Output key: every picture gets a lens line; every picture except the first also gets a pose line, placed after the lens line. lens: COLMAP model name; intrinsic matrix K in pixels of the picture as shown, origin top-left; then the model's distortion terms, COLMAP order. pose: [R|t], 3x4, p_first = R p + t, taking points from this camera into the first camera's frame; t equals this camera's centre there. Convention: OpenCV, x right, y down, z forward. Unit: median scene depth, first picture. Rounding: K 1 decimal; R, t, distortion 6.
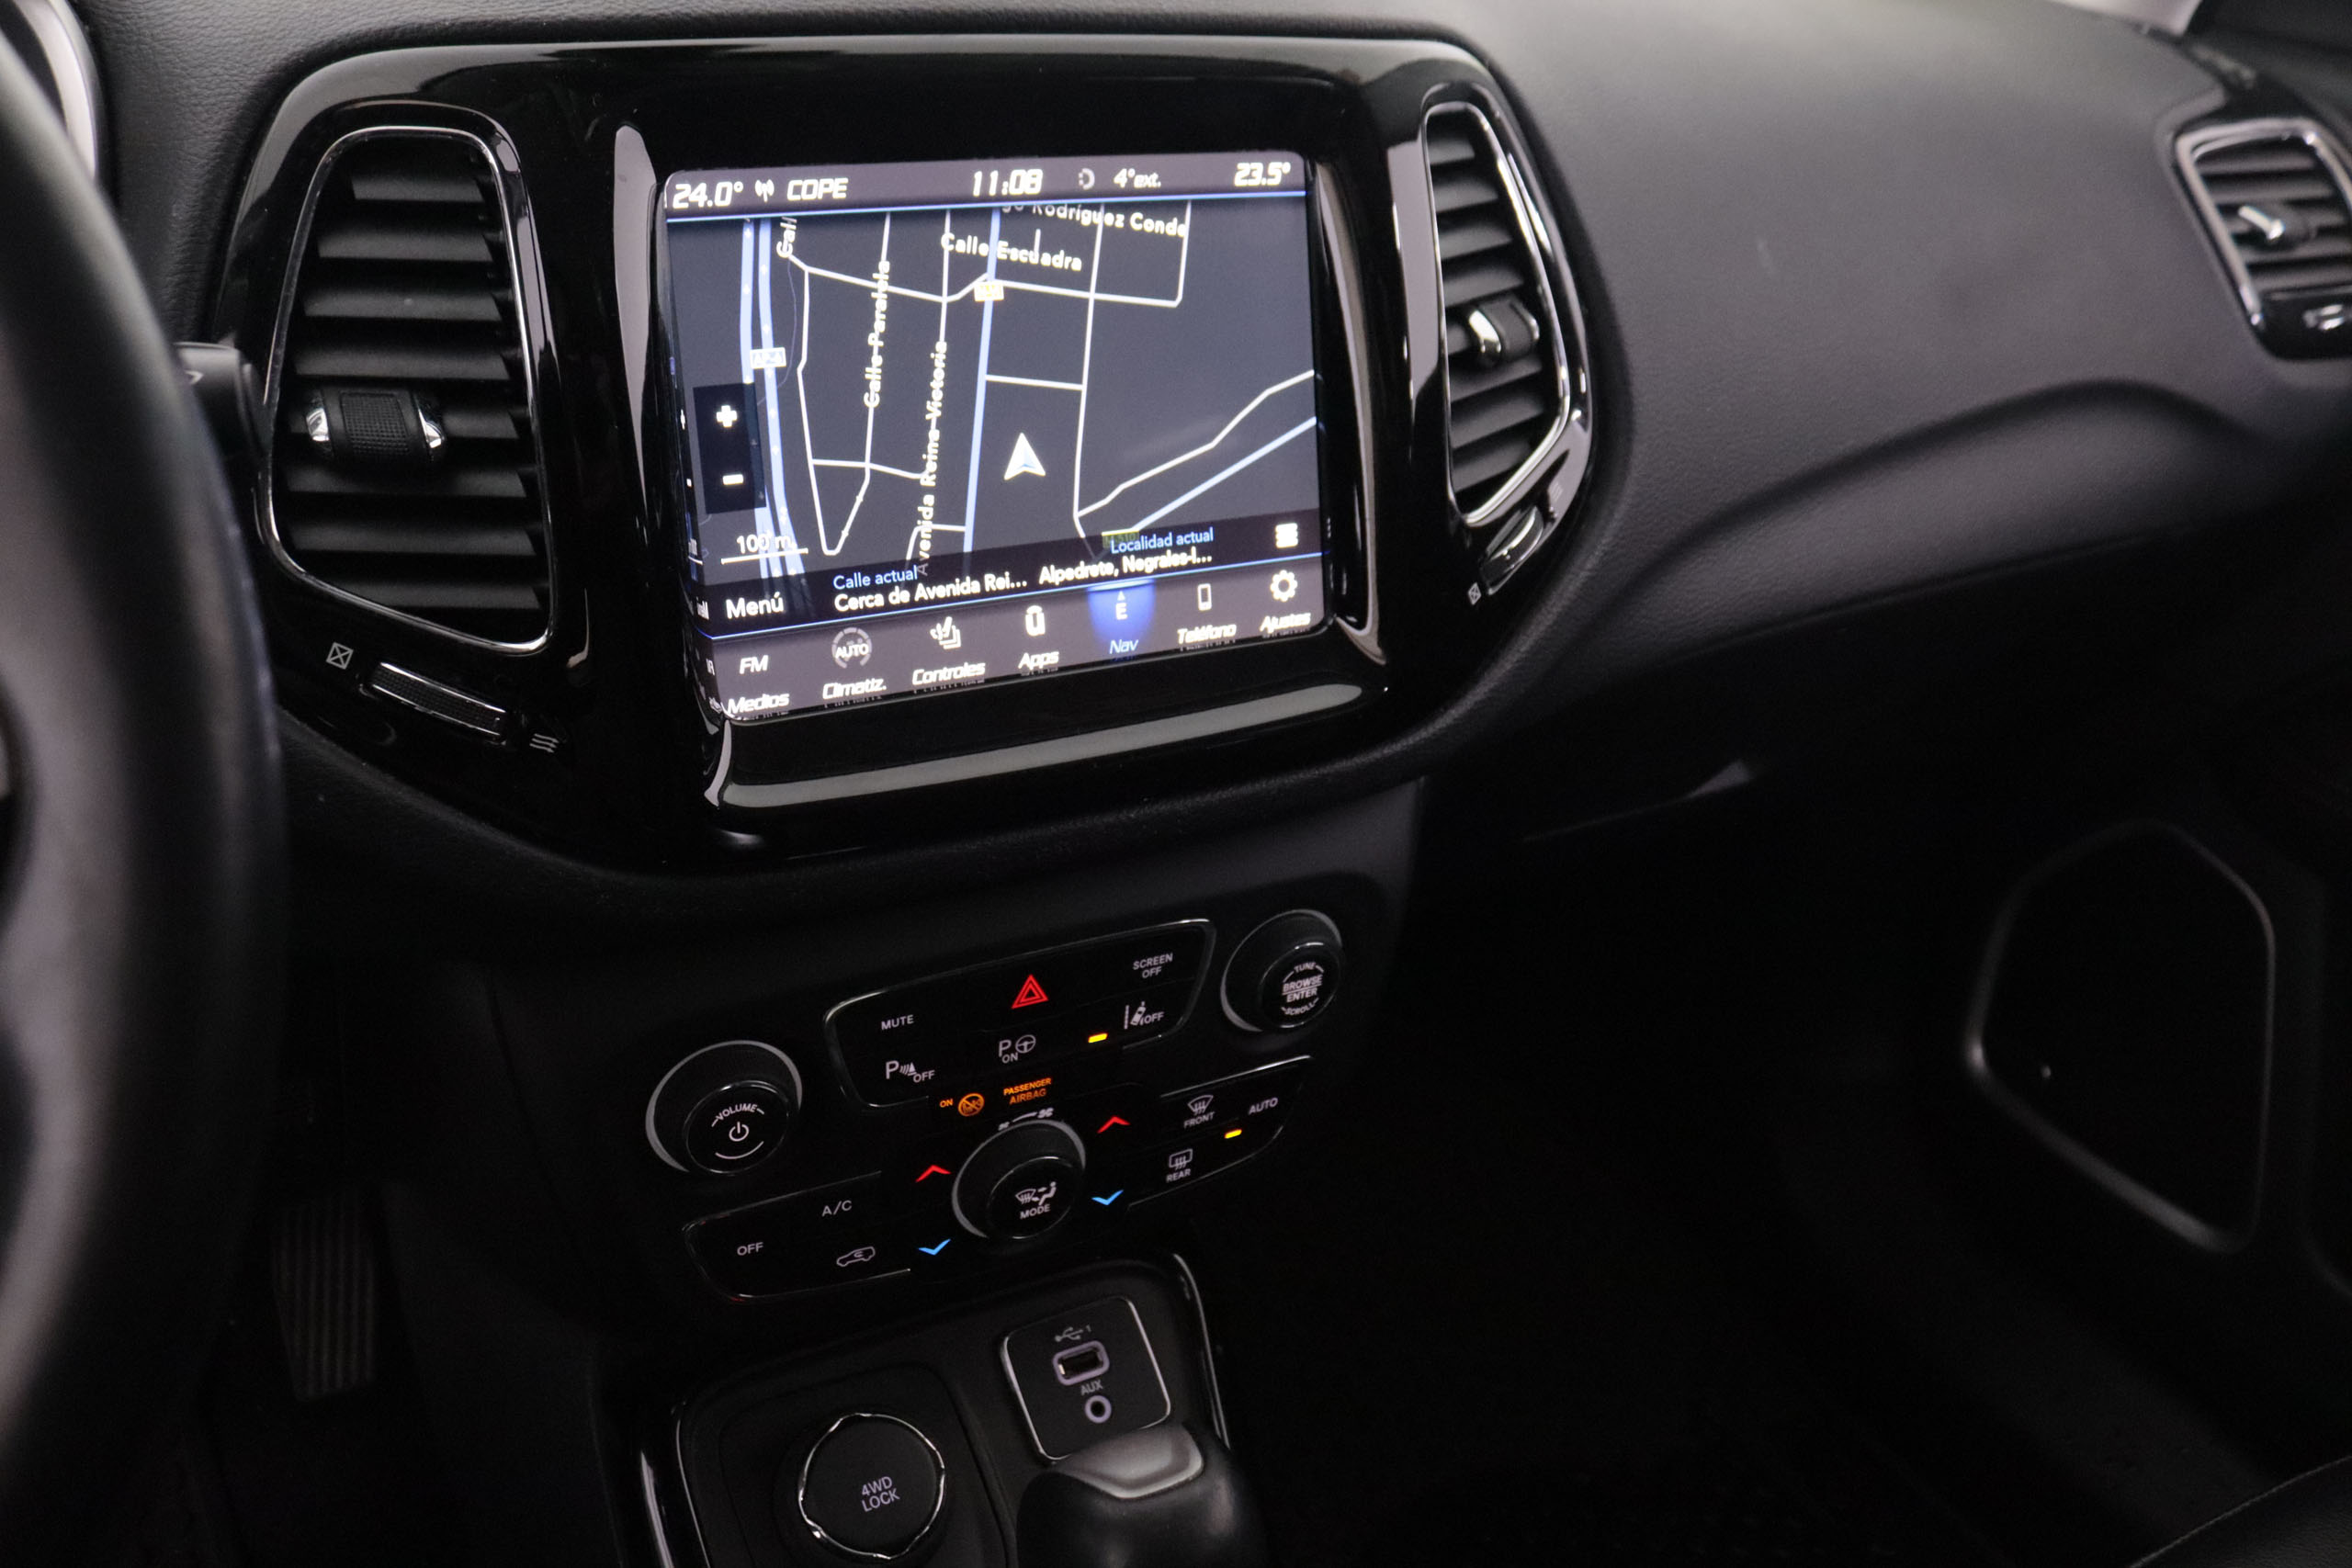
lens RADIAL K [[1917.5, 0, 1158.7], [0, 1917.5, 781.9], [0, 0, 1]] dist [-0.138724, 0.087515]
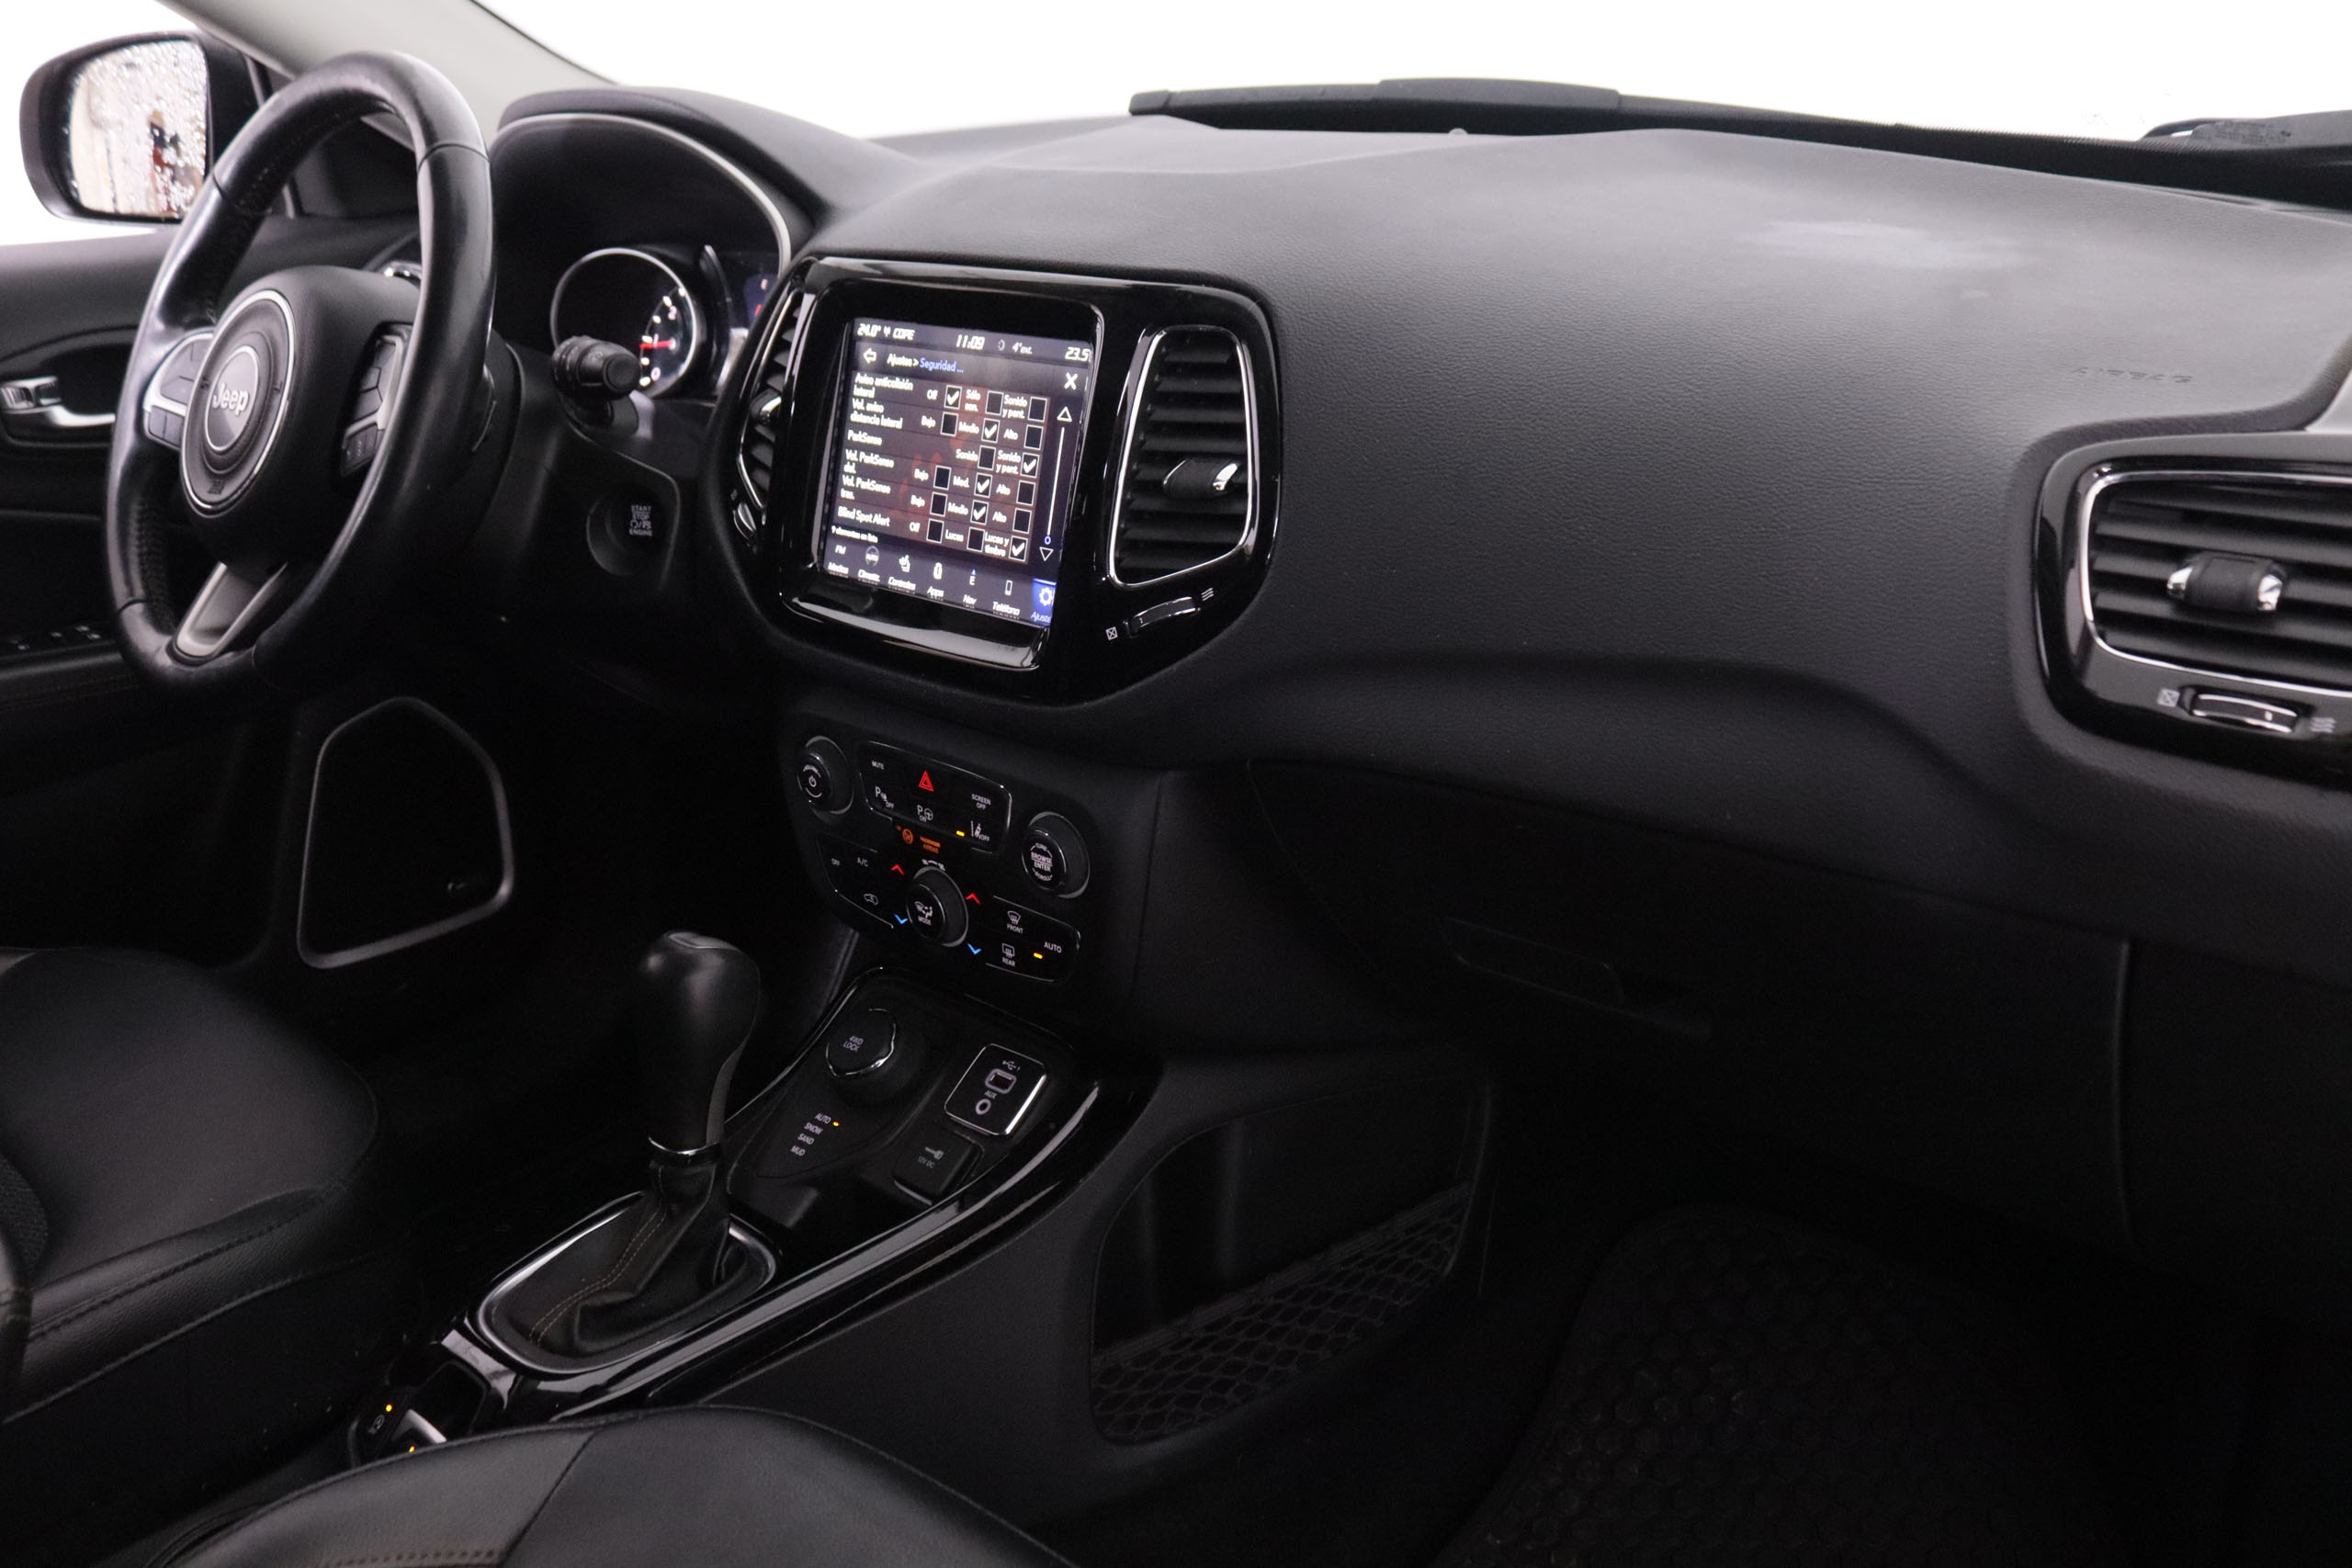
lens RADIAL K [[2047.9, 0, 1169.2], [0, 2047.9, 786.1], [0, 0, 1]] dist [-0.094584, -0.000517]
pose [[0.321077, 0.263620, -0.909623, 1.550123], [-0.395696, 0.909965, 0.124047, -0.189822], [0.860427, 0.320106, 0.396483, 0.387963]]
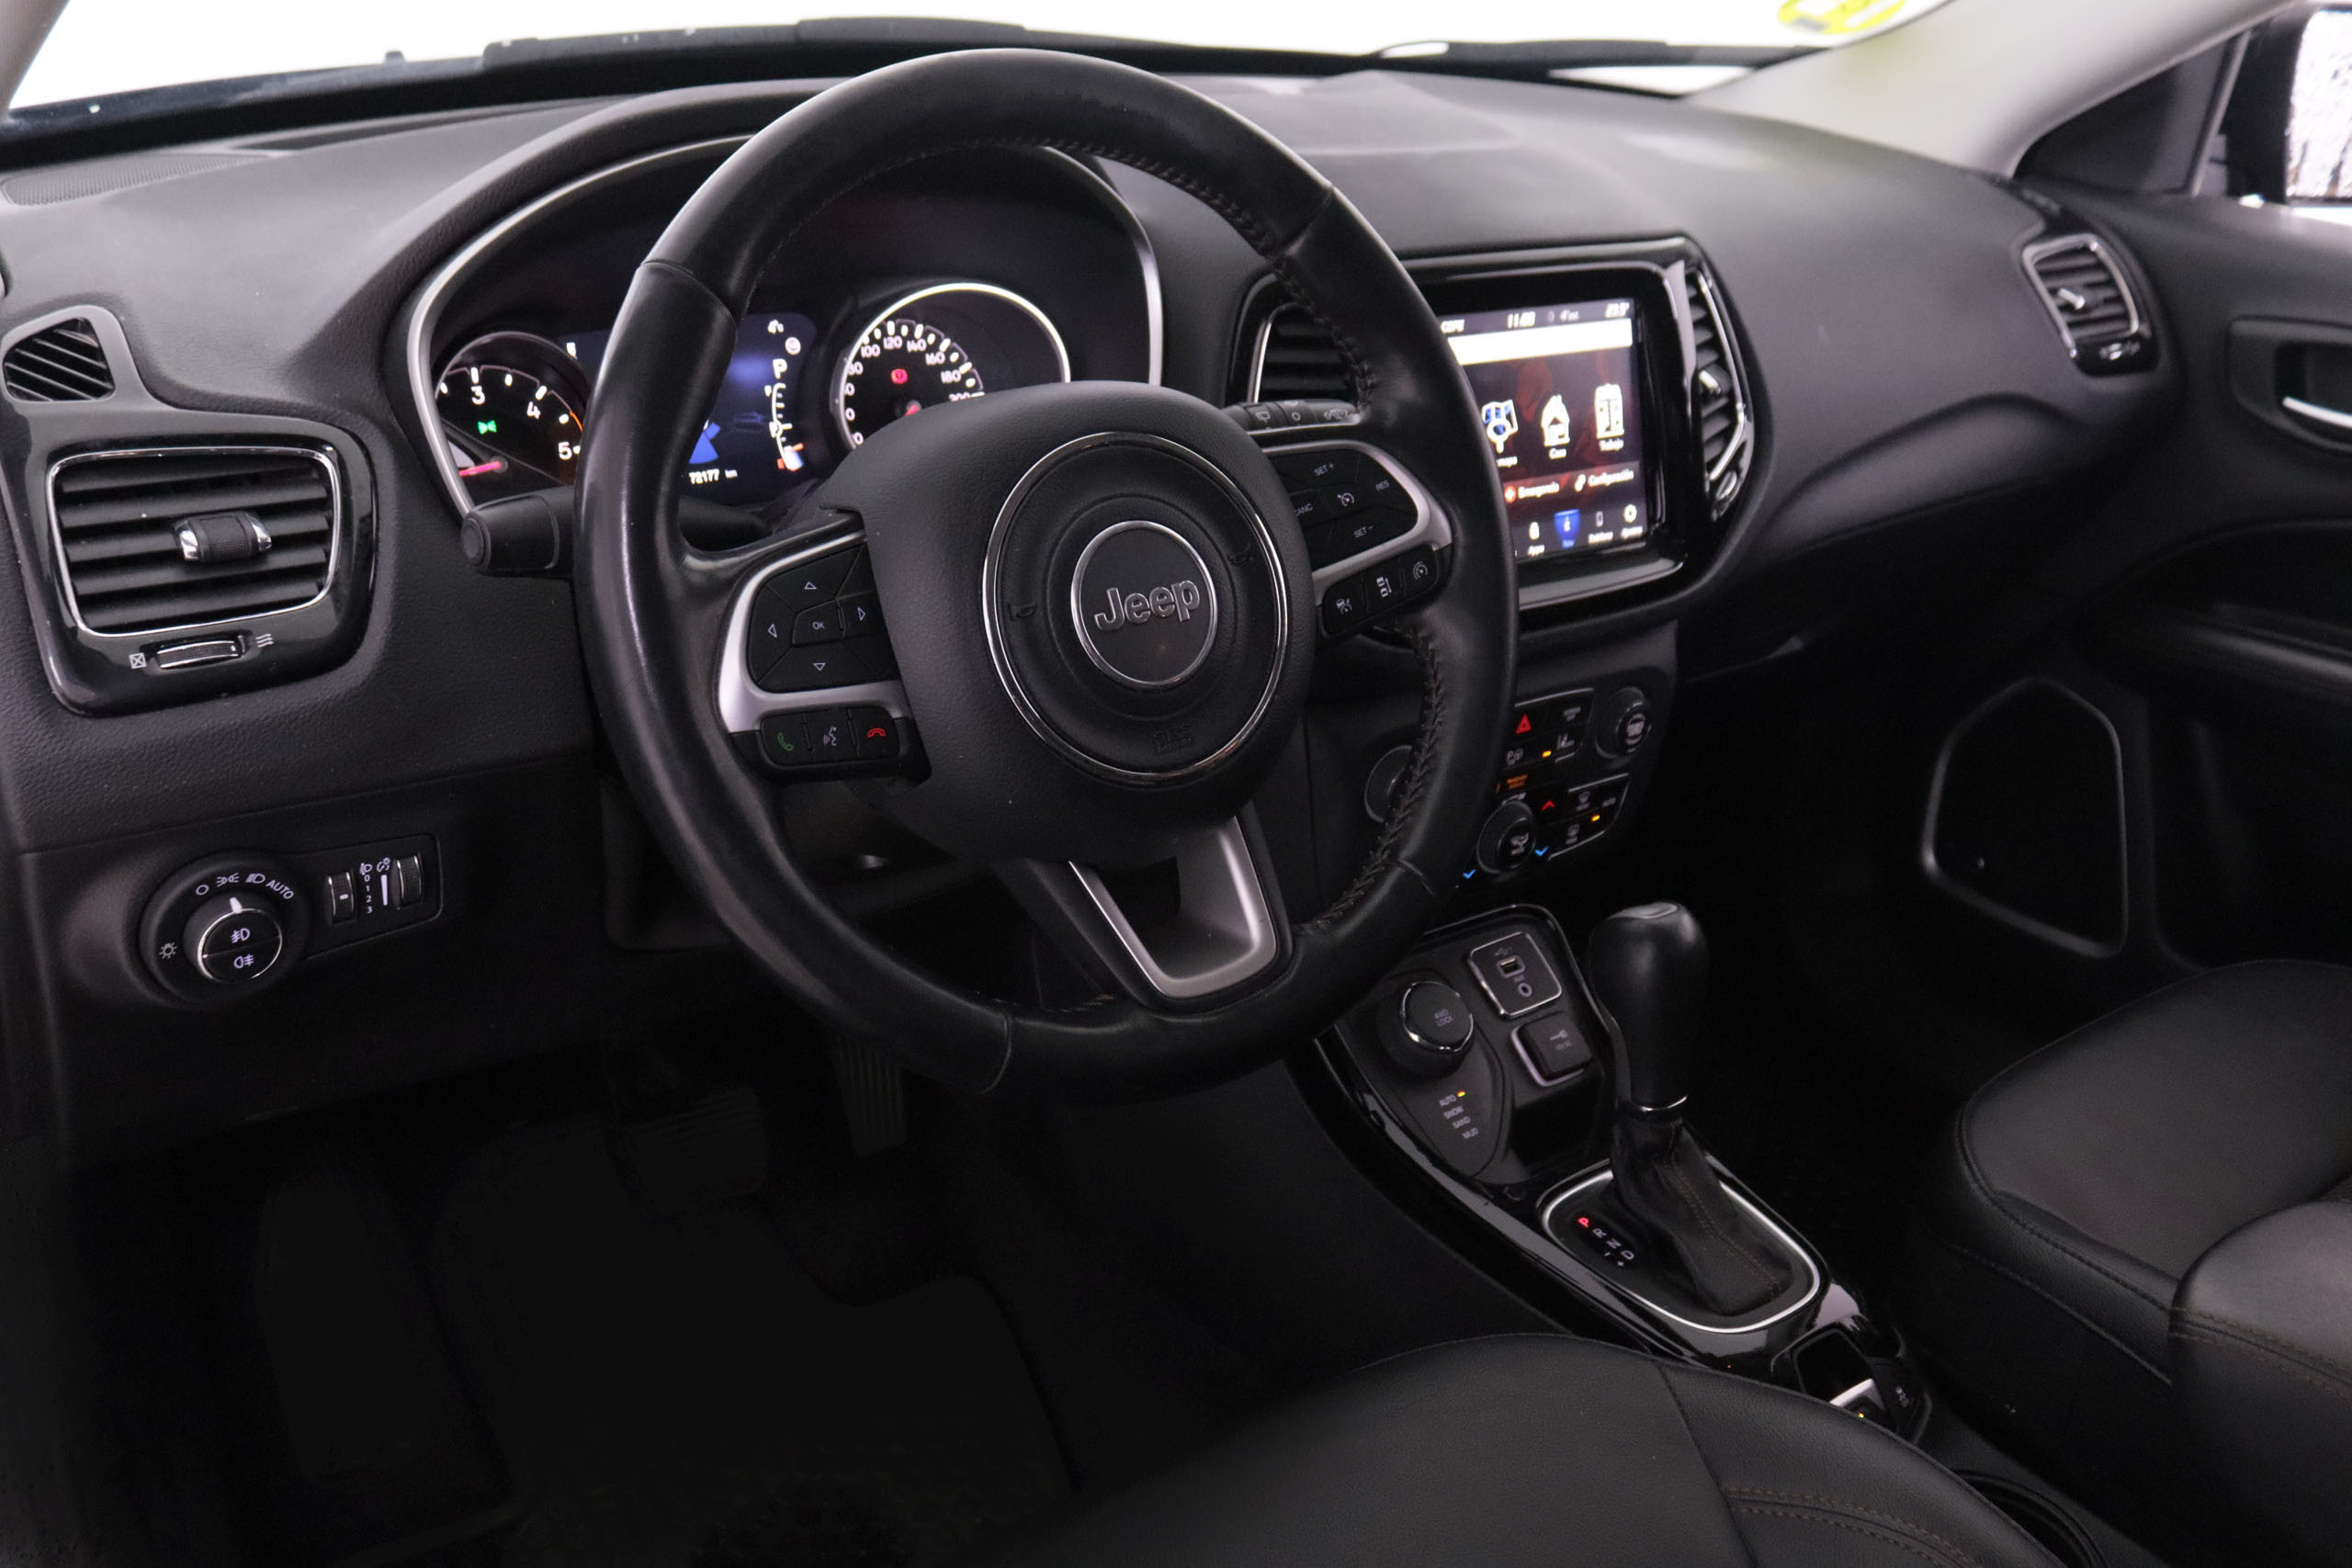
lens RADIAL K [[2163.6, 0, 1176.2], [0, 2163.6, 779.5], [0, 0, 1]] dist [-0.091434, 0.000000]
pose [[0.988710, -0.066221, 0.134418, -0.636578], [0.073743, 0.995933, -0.051767, 0.224778], [-0.130443, 0.061095, 0.989572, -1.004450]]
